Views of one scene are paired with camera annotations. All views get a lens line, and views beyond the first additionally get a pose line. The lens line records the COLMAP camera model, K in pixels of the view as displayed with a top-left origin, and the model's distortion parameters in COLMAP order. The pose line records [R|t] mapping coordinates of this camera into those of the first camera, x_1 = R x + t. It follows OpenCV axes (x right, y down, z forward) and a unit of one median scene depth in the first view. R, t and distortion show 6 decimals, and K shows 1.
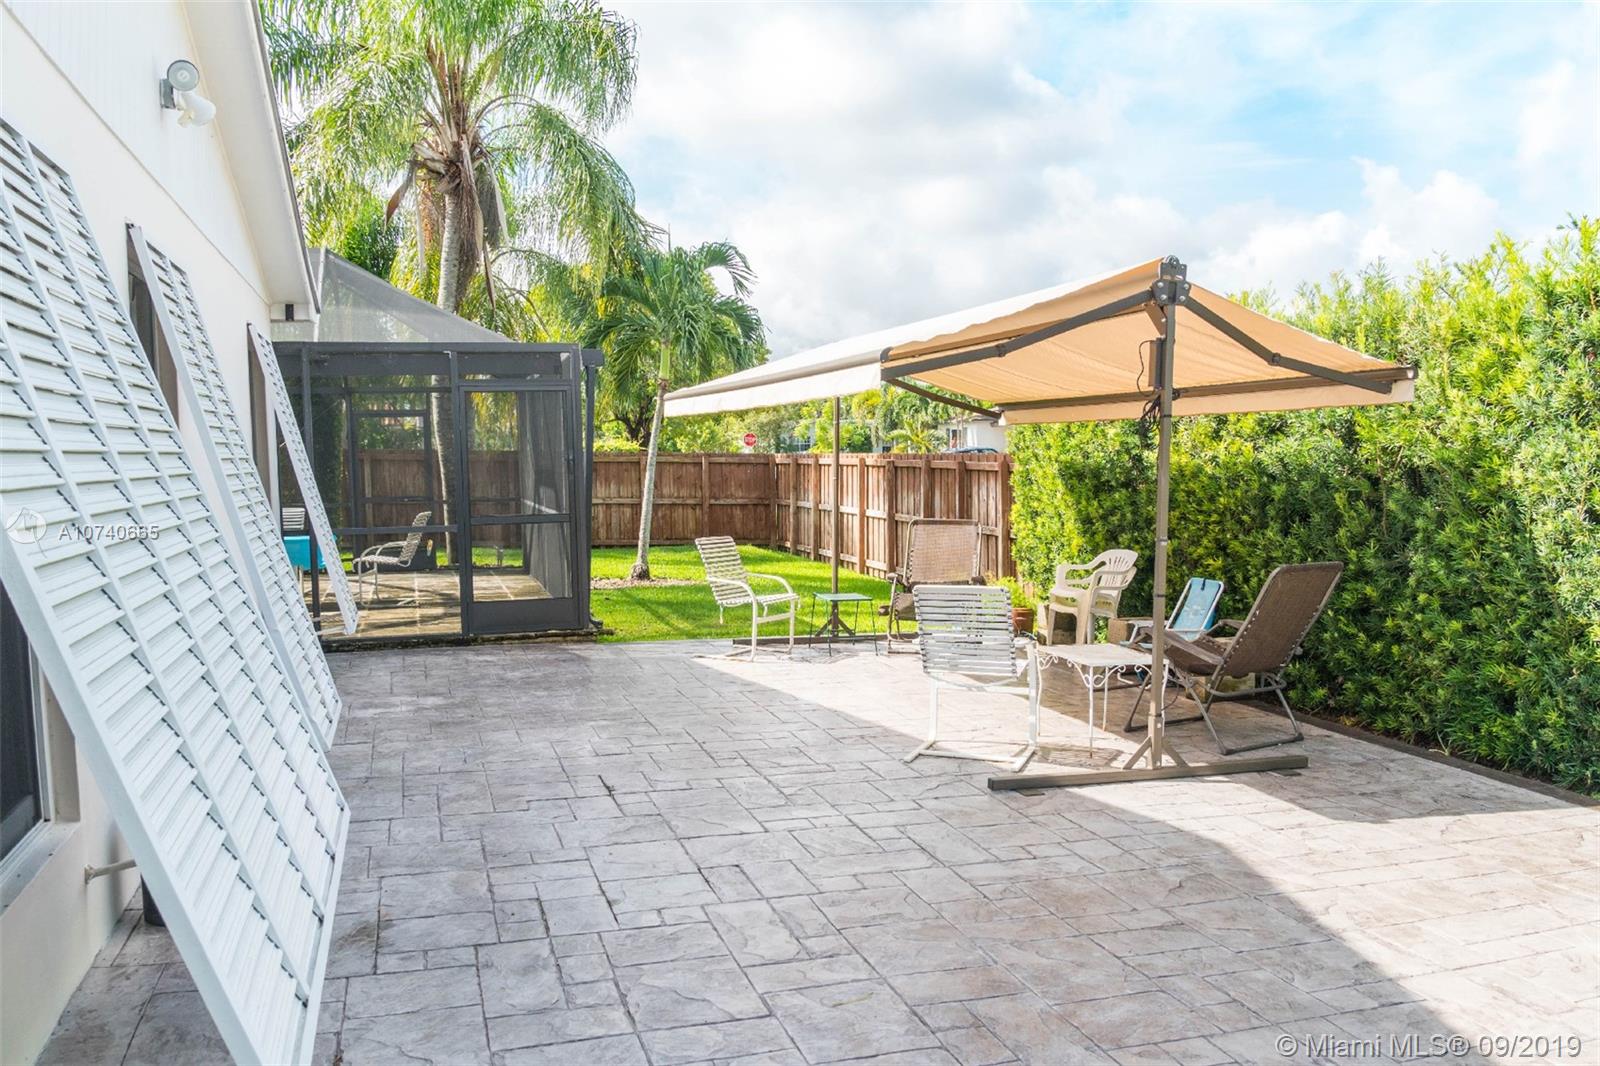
lens RADIAL K [[1276.6, 0, 800.0], [0, 1276.6, 533.0], [0, 0, 1]] dist [0.007798, -0.083529]
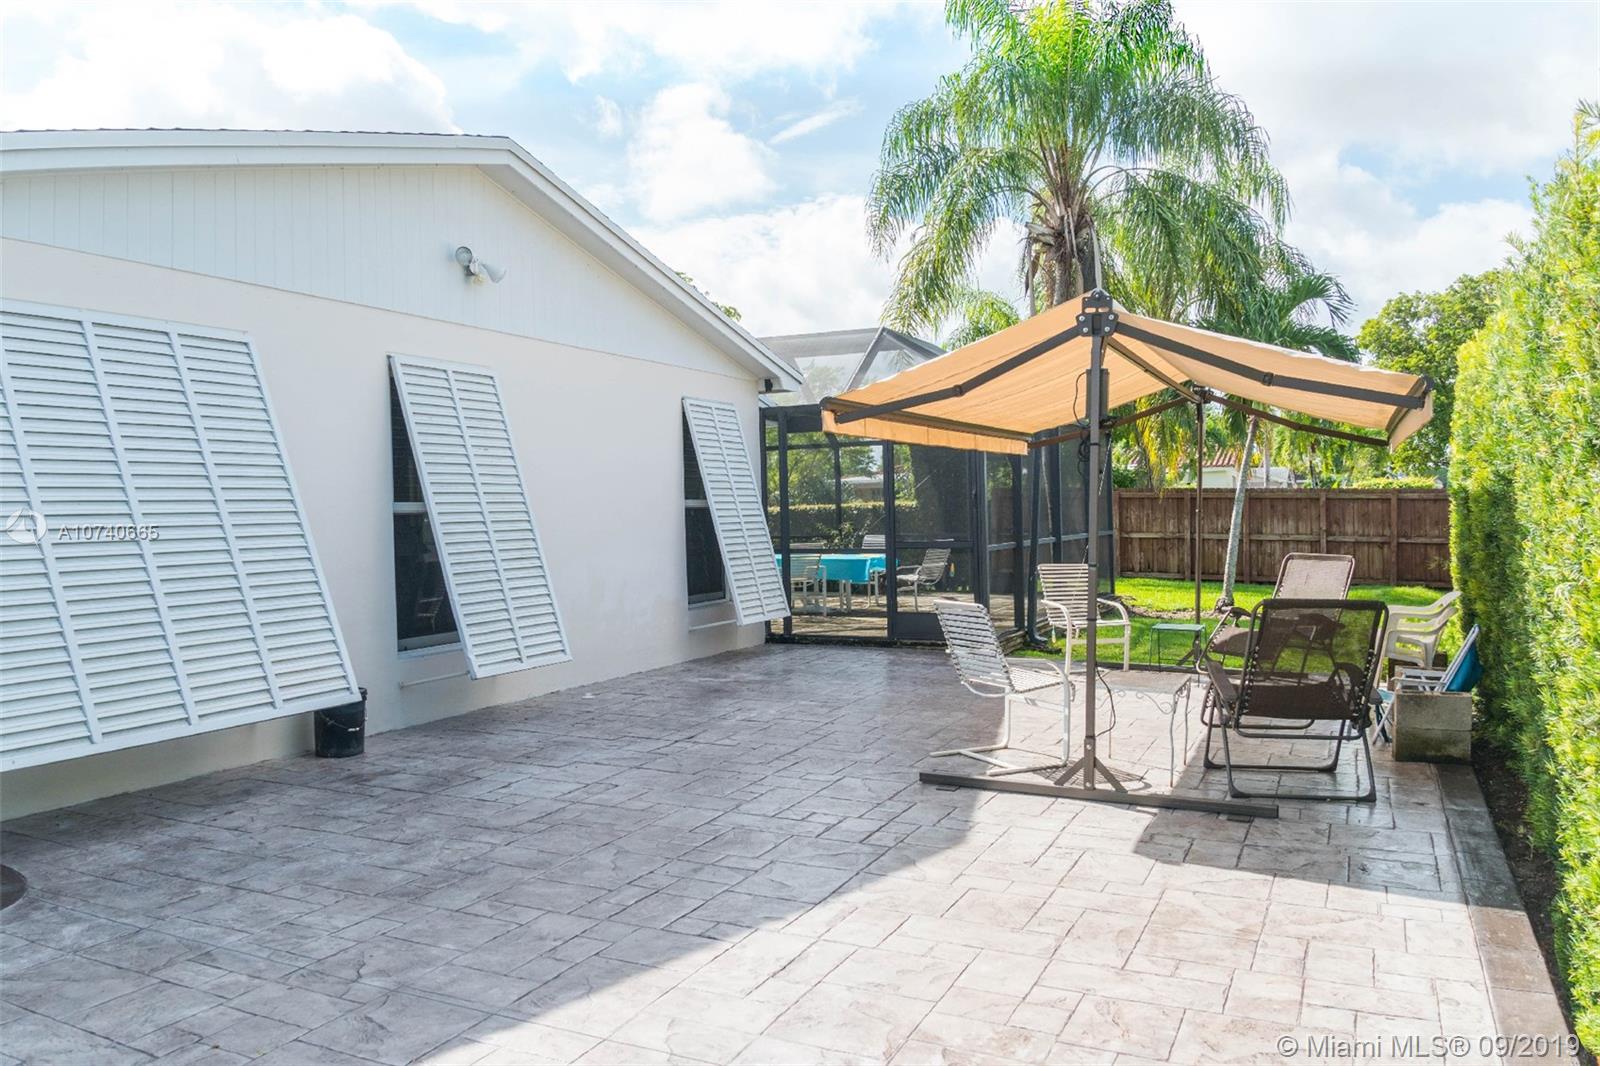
lens RADIAL K [[1236.7, 0, 800.0], [0, 1236.7, 533.0], [0, 0, 1]] dist [-0.008744, -0.003209]
pose [[0.746404, 0.013037, -0.665366, 0.765038], [-0.033637, 0.999269, -0.018154, 0.005511], [0.664643, 0.035931, 0.746297, 0.102465]]
